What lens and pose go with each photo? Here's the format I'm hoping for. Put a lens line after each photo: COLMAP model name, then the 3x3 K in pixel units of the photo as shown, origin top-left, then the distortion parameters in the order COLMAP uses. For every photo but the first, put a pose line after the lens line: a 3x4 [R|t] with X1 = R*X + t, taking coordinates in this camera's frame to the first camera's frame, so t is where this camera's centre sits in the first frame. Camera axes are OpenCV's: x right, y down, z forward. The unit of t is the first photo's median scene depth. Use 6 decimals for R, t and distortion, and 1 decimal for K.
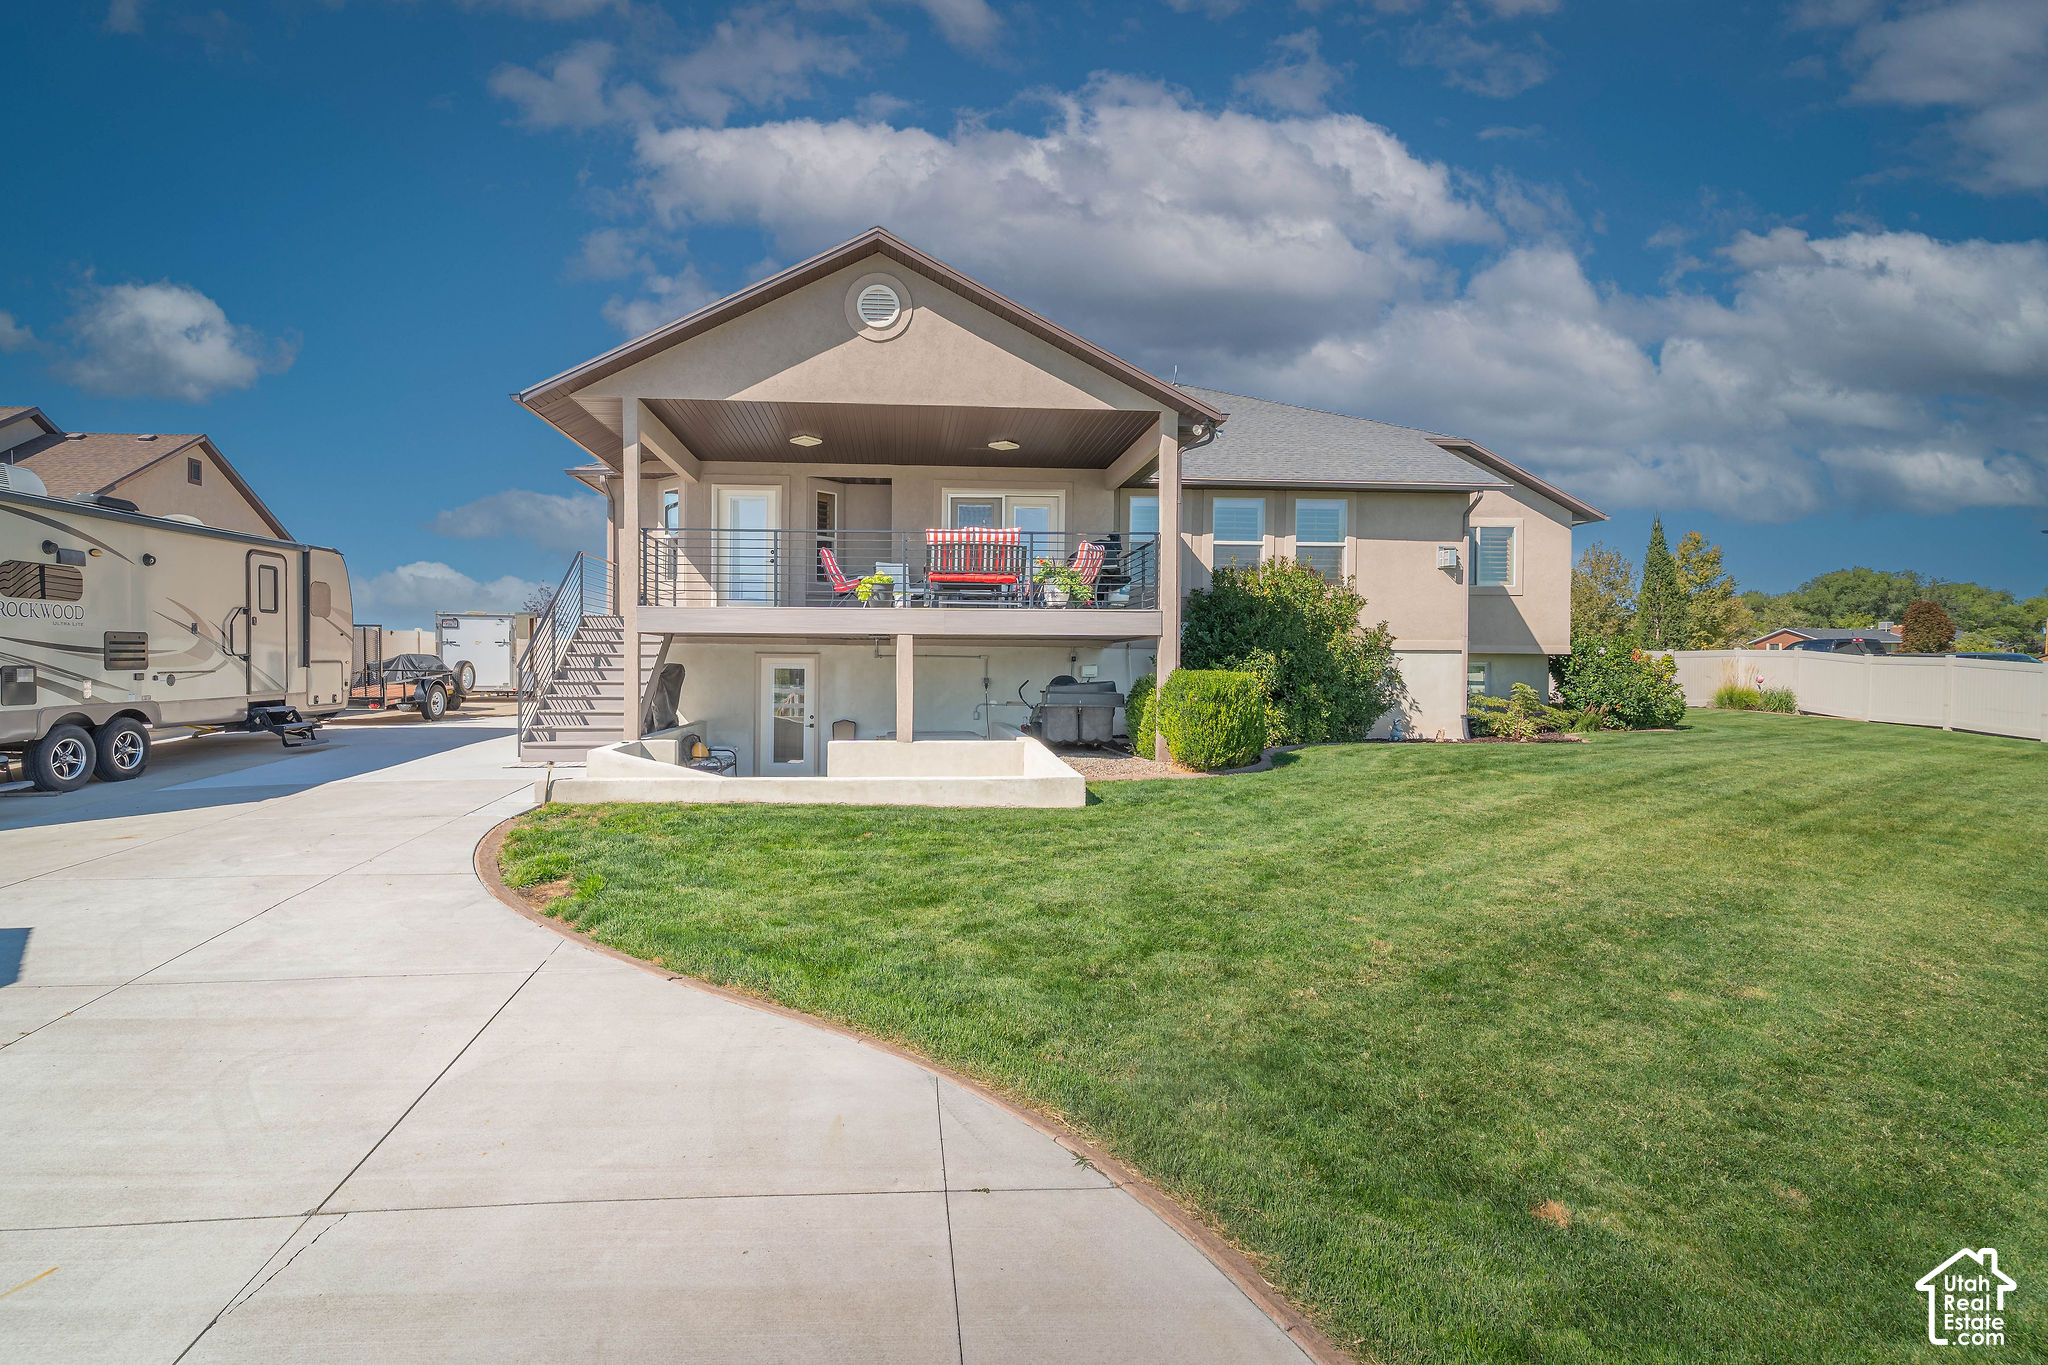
lens RADIAL K [[993.9, 0, 1022.1], [0, 993.9, 681.2], [0, 0, 1]] dist [-0.005814, -0.000255]
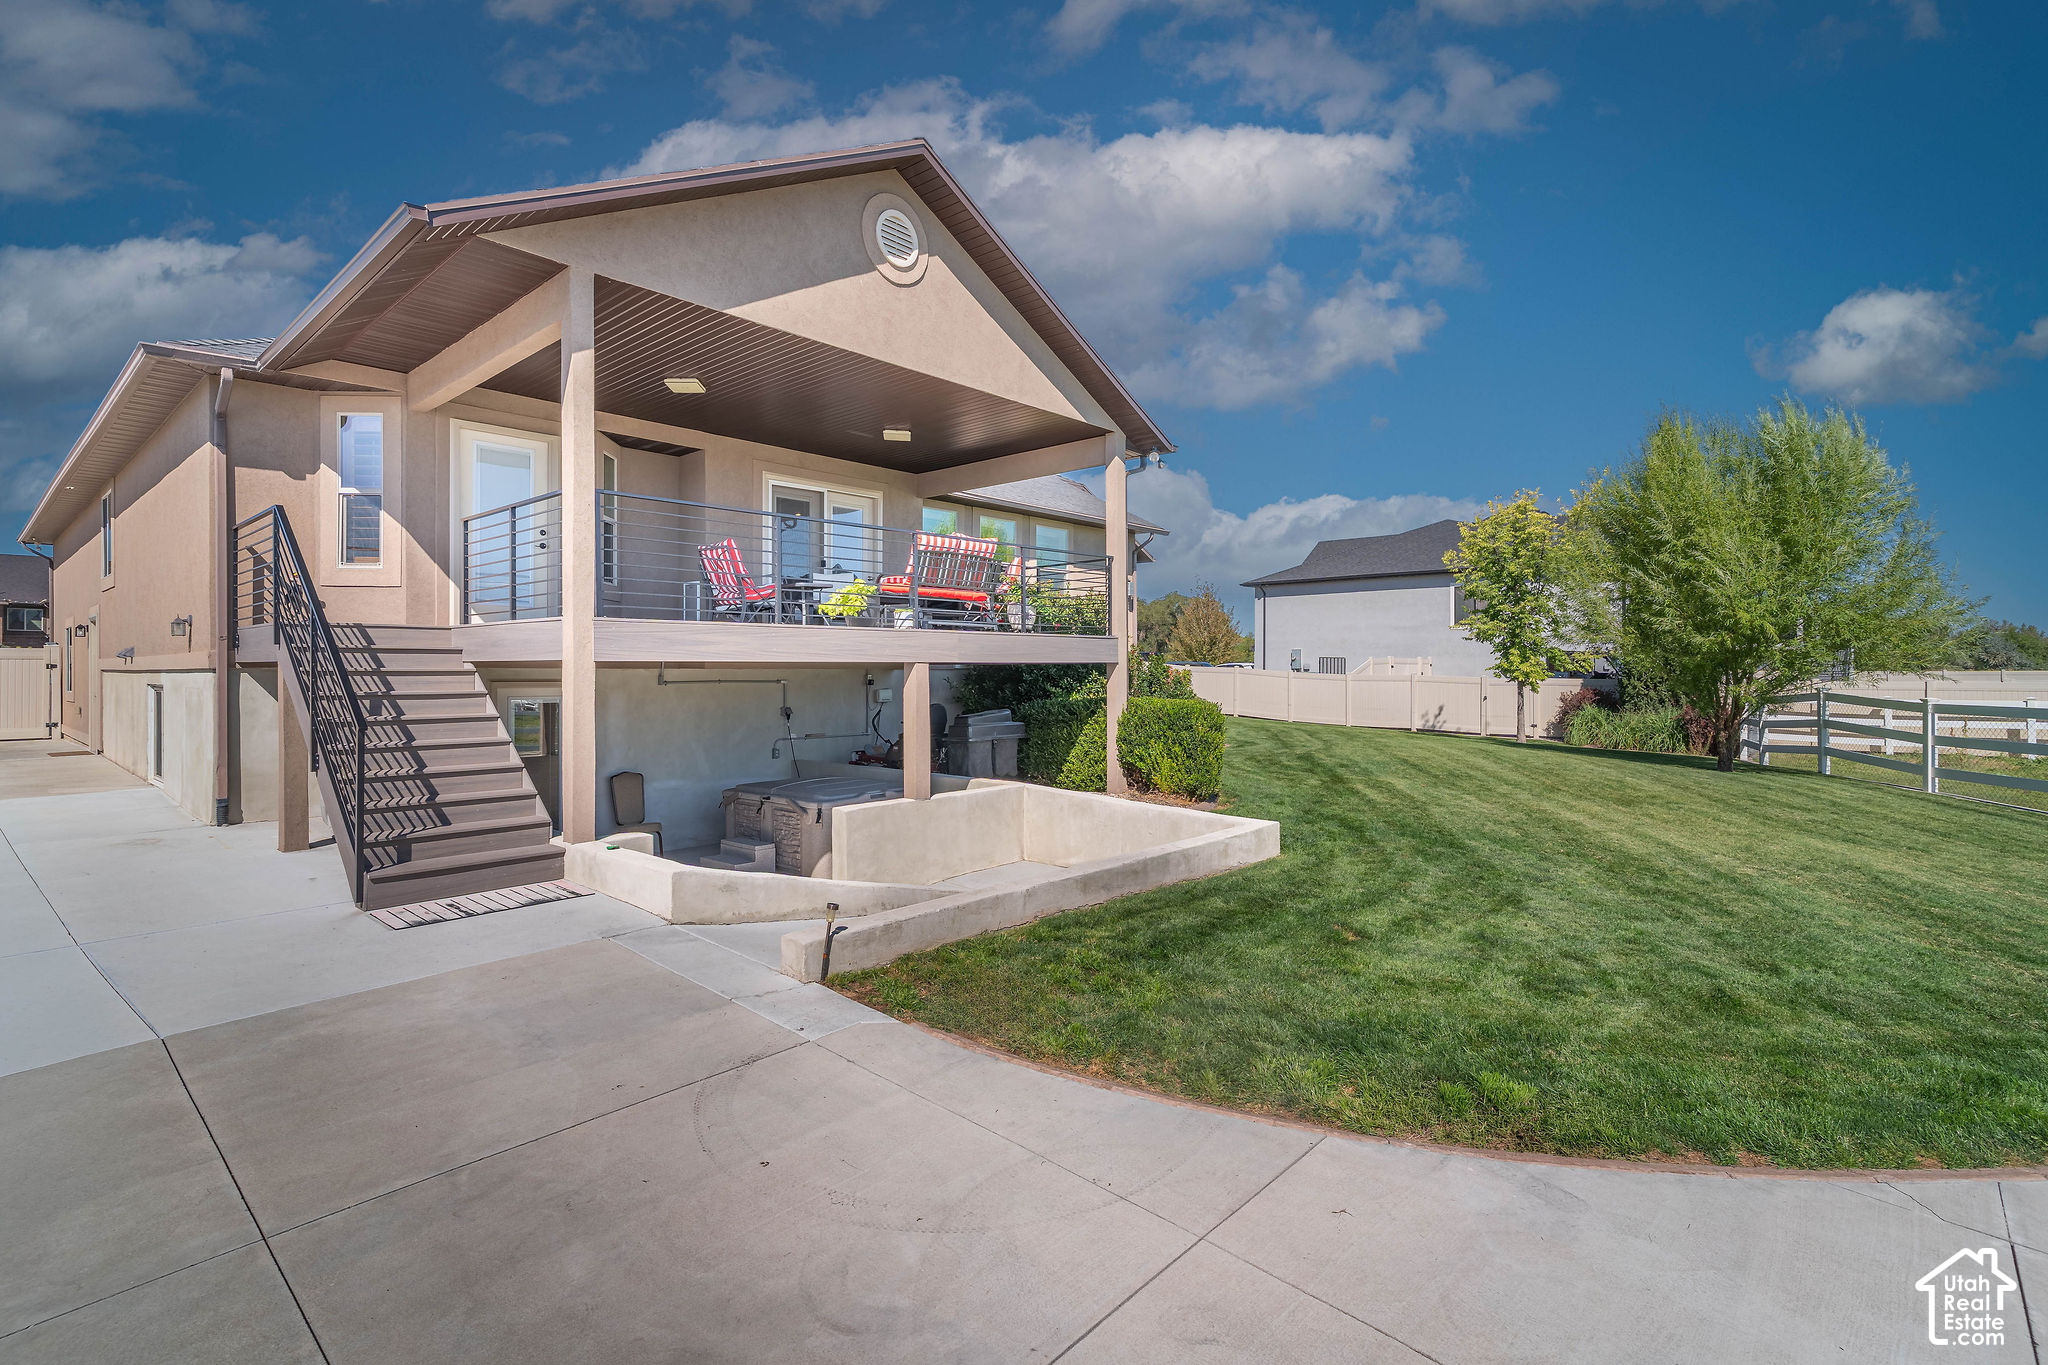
lens RADIAL K [[951.1, 0, 1024.1], [0, 951.1, 670.5], [0, 0, 1]] dist [-0.000177, 0.000009]
pose [[0.726892, -0.006878, 0.686718, -0.568779], [0.014358, 0.999883, -0.005183, -0.035504], [-0.686602, 0.013627, 0.726906, 0.387393]]
